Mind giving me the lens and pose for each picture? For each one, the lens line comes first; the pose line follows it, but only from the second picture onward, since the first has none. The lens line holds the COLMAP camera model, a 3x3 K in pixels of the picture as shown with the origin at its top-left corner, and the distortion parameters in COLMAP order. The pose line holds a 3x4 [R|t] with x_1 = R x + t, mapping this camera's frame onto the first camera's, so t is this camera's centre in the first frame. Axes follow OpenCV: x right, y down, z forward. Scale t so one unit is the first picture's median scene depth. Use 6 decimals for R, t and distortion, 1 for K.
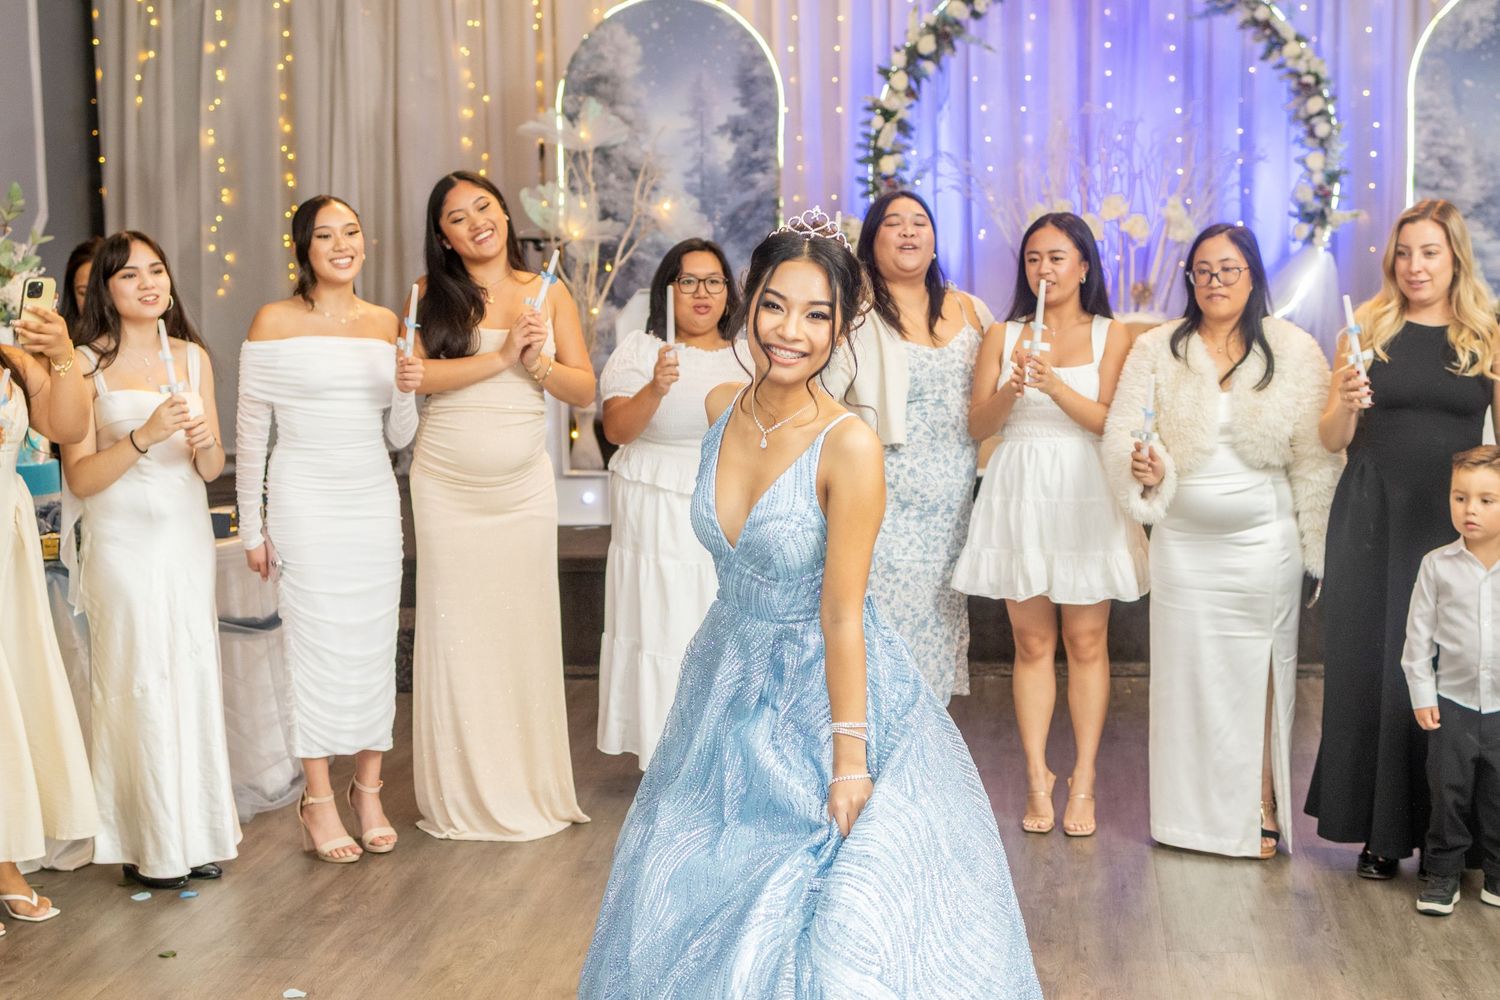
lens RADIAL K [[2399.2, 0, 747.3], [0, 2399.2, 484.5], [0, 0, 1]] dist [-0.016274, 0.093262]
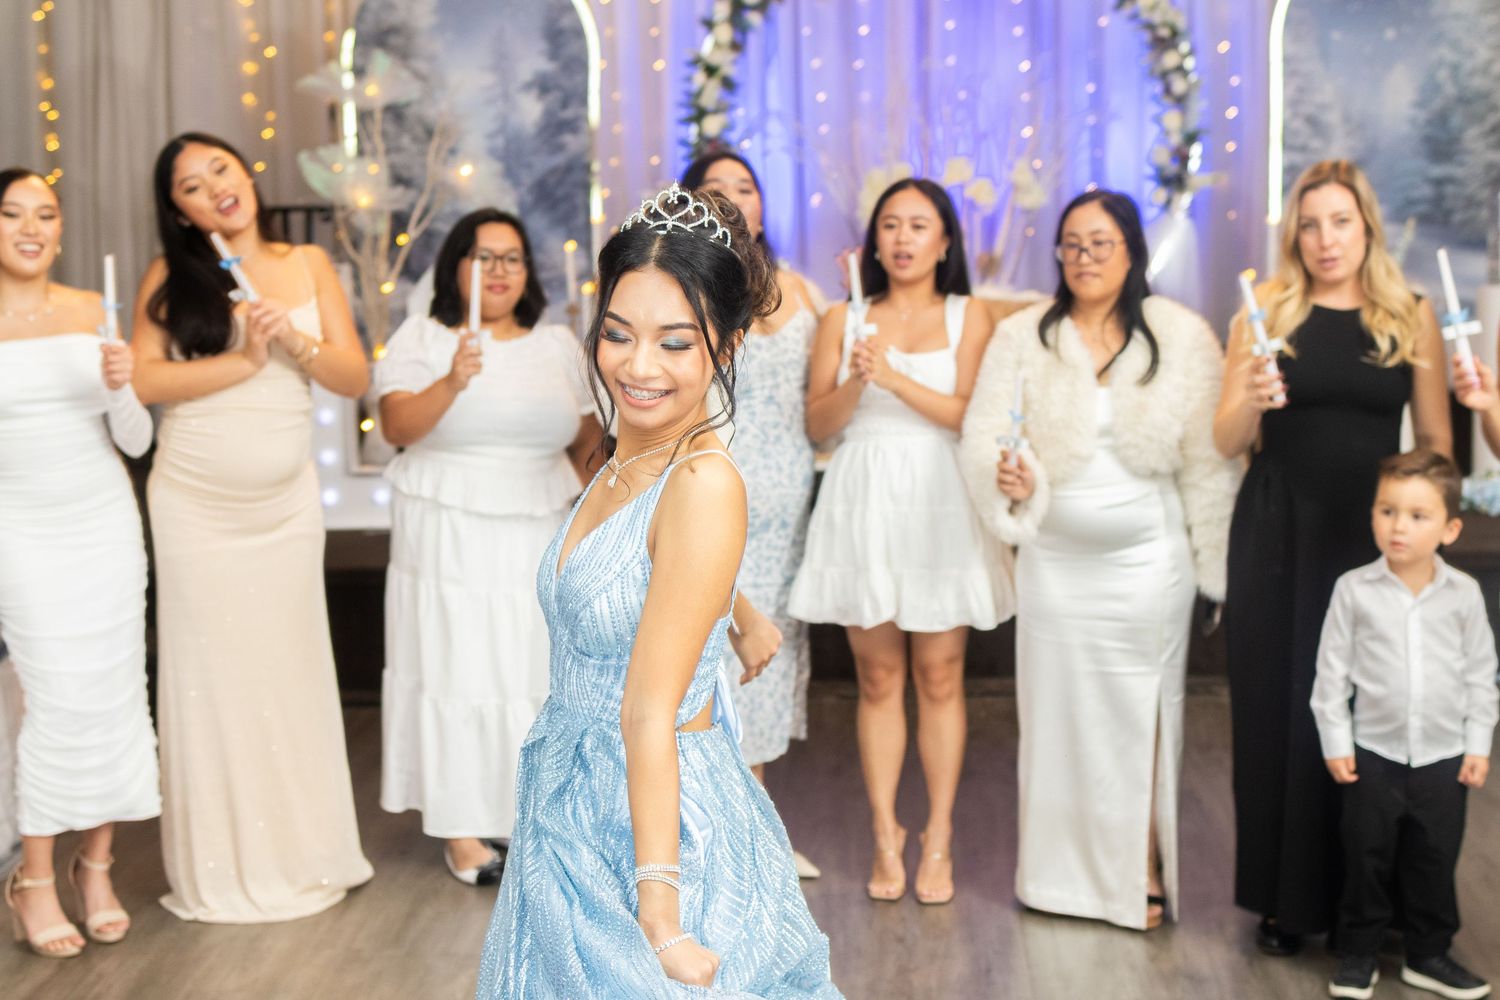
lens RADIAL K [[2436.0, 0, 772.0], [0, 2436.0, 500.0], [0, 0, 1]] dist [0.009079, 0.098469]
pose [[0.996832, -0.012954, 0.078469, 0.007197], [0.011467, 0.999747, 0.019363, -0.008532], [-0.078699, -0.018402, 0.996729, 0.072358]]
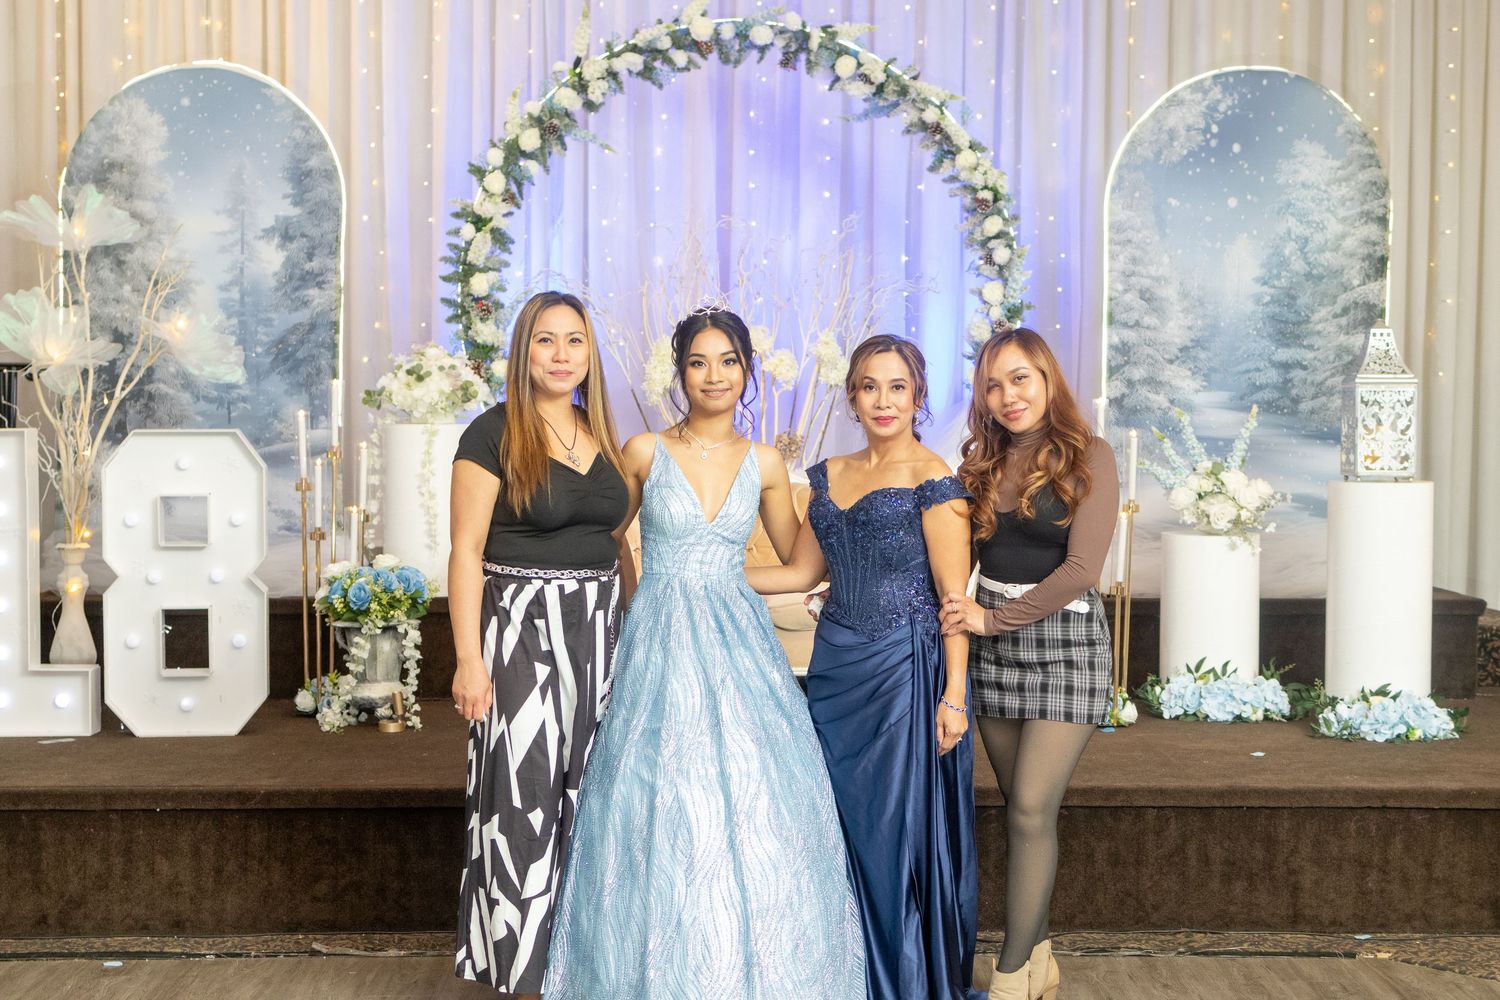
lens RADIAL K [[2399.2, 0, 747.3], [0, 2399.2, 484.5], [0, 0, 1]] dist [-0.016274, 0.093262]
pose [[0.991146, 0.015669, 0.131849, 0.043790], [-0.007361, 0.997970, -0.063261, -0.014966], [-0.132572, 0.061731, 0.989249, 0.192989]]
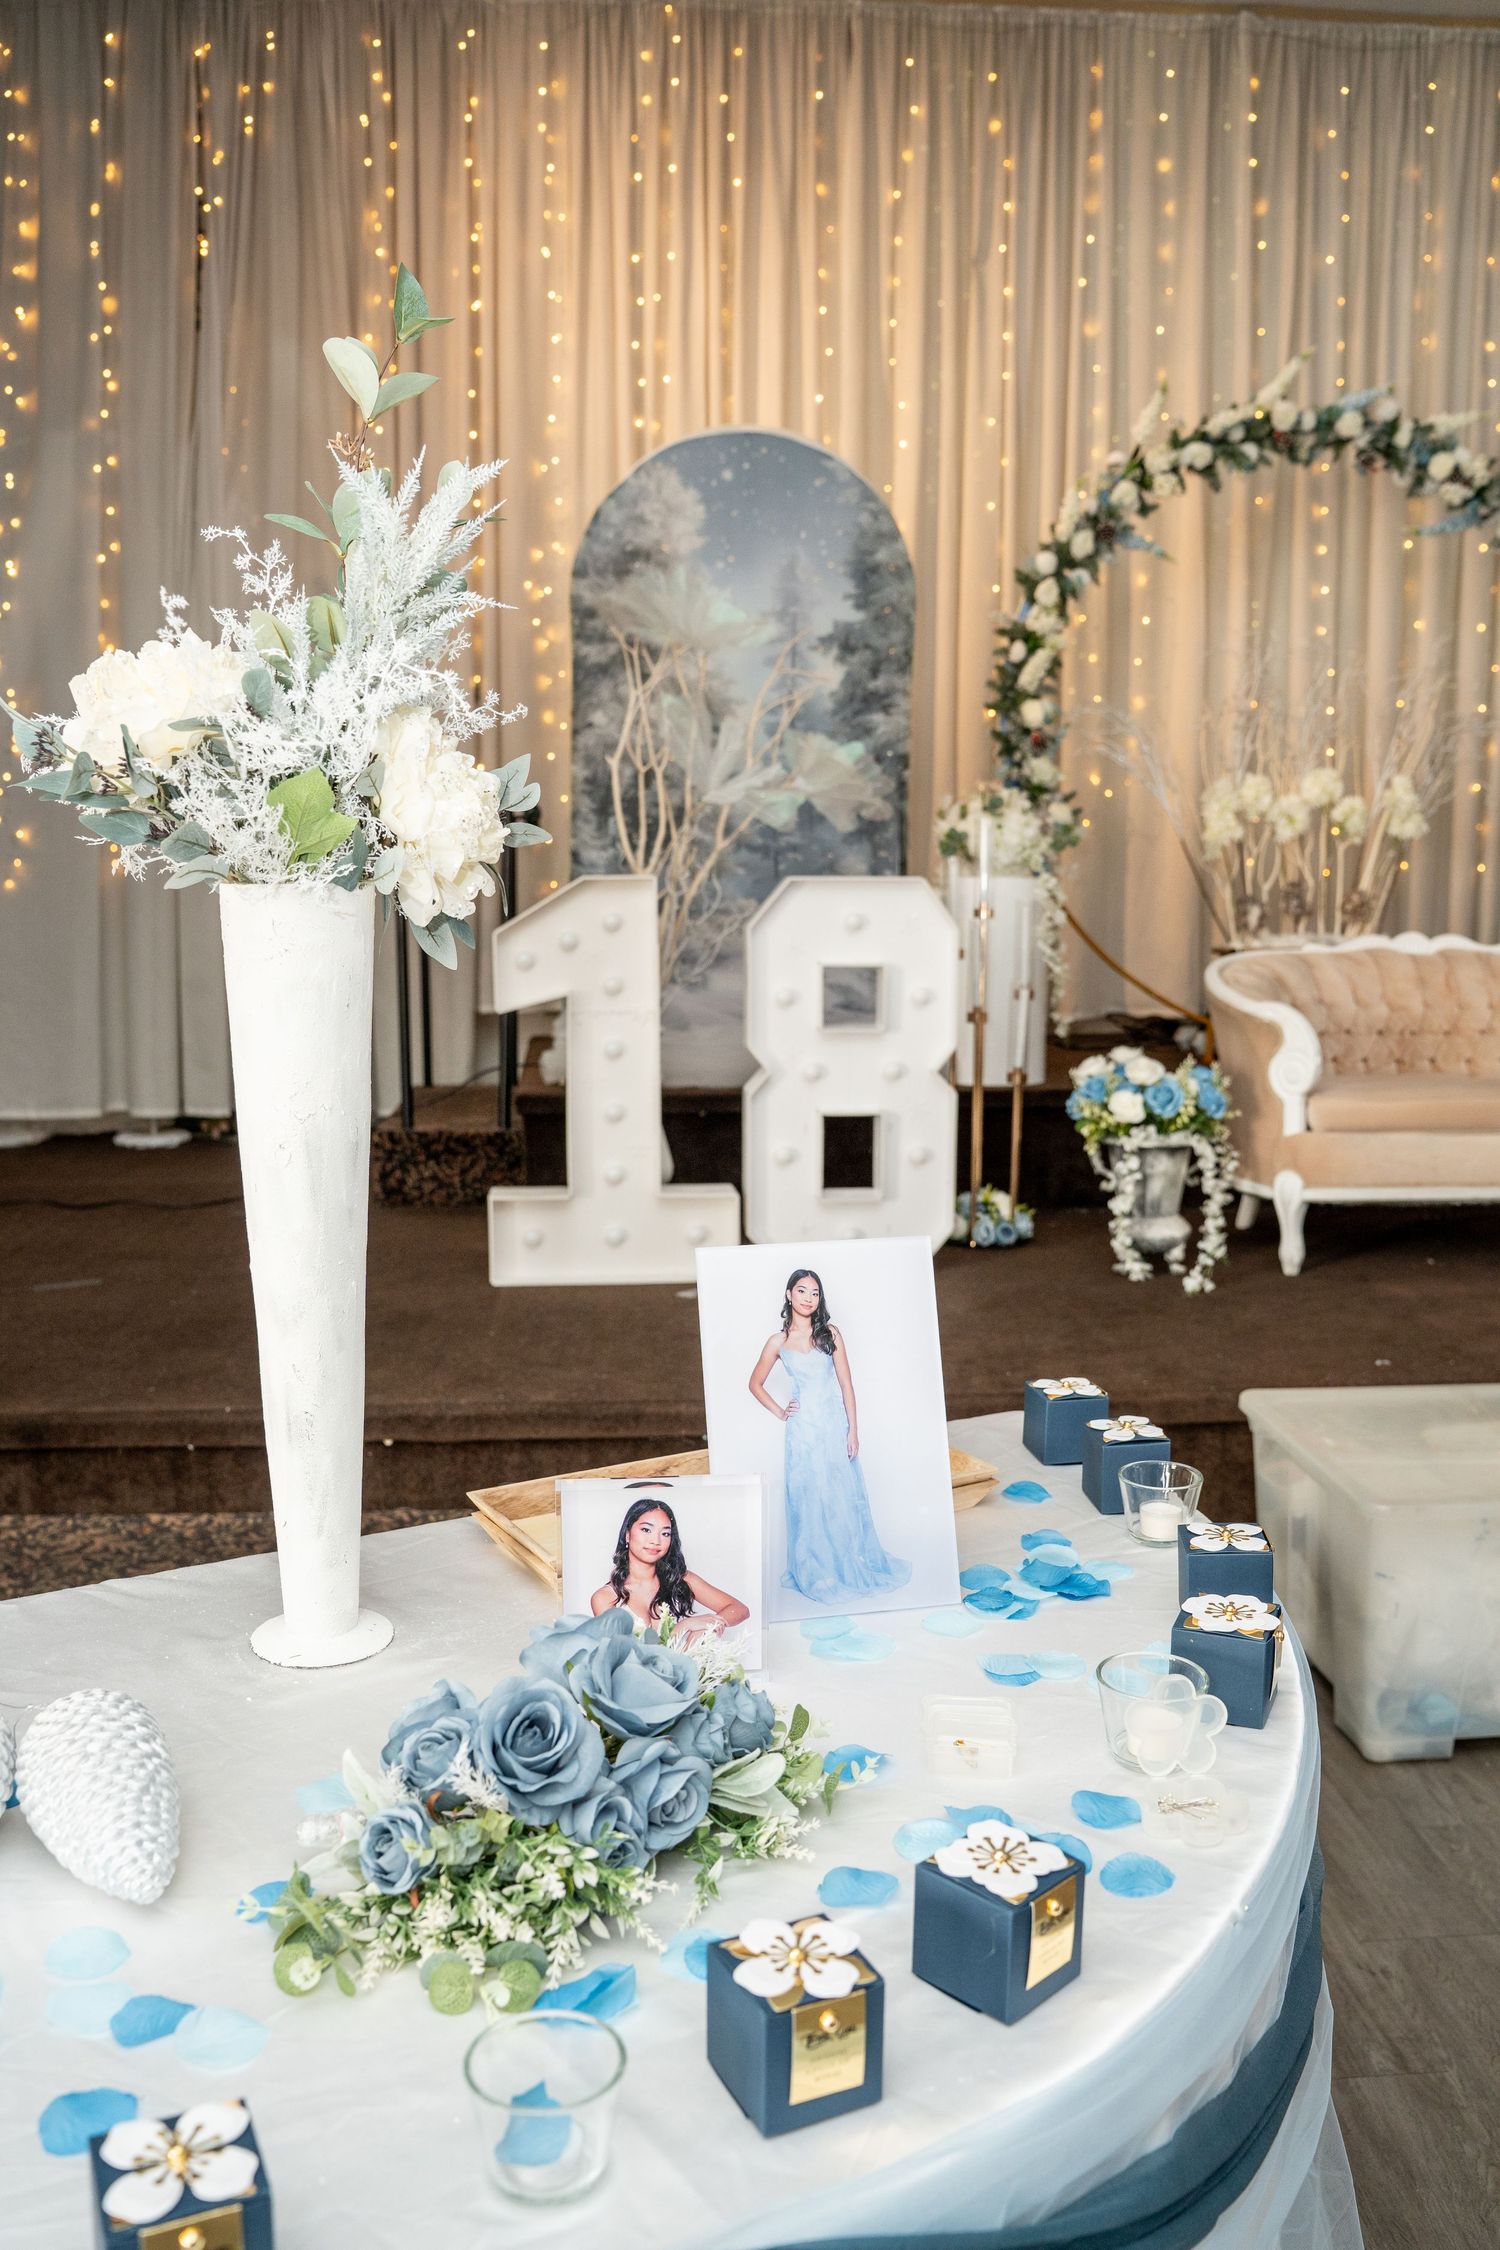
lens RADIAL K [[1727.4, 0, 749.7], [0, 1727.4, 1070.2], [0, 0, 1]] dist [-0.031634, -0.003843]
pose [[0.980138, -0.000985, 0.198312, -0.123553], [-0.002727, 0.999826, 0.018444, -0.040866], [-0.198296, -0.018619, 0.979965, 0.545164]]
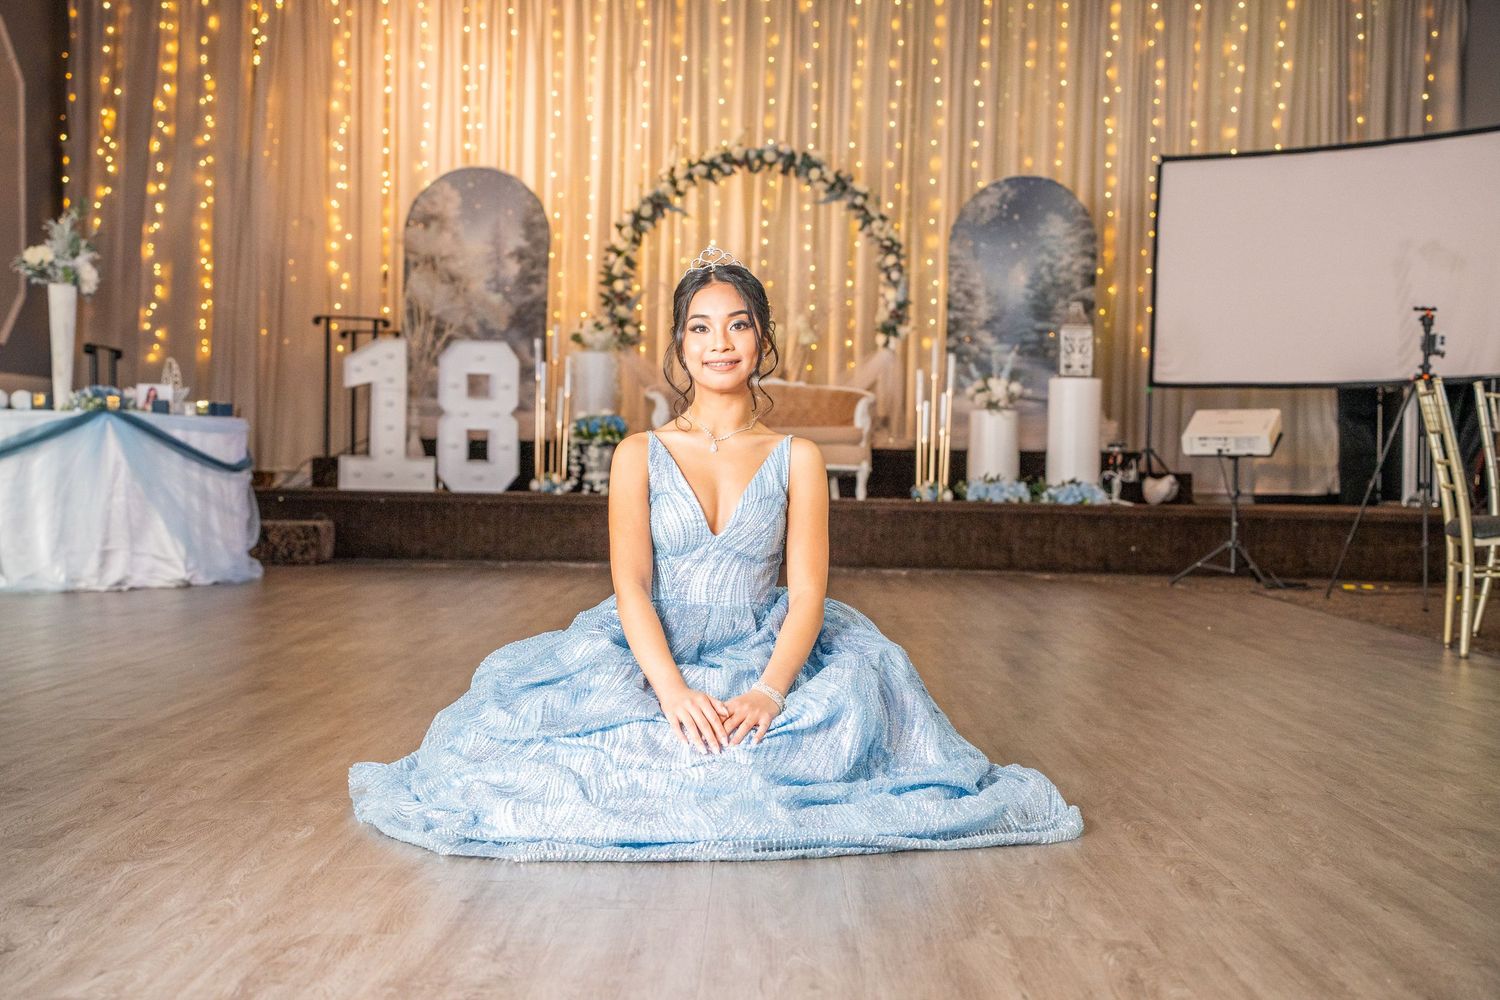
lens RADIAL K [[1985.7, 0, 750.0], [0, 1985.7, 500.0], [0, 0, 1]] dist [0.198955, 0.029897]
pose [[0.991640, 0.033788, 0.124534, -0.013149], [-0.022728, 0.995756, -0.089186, 0.119681], [-0.127019, 0.085610, 0.988199, -0.272615]]
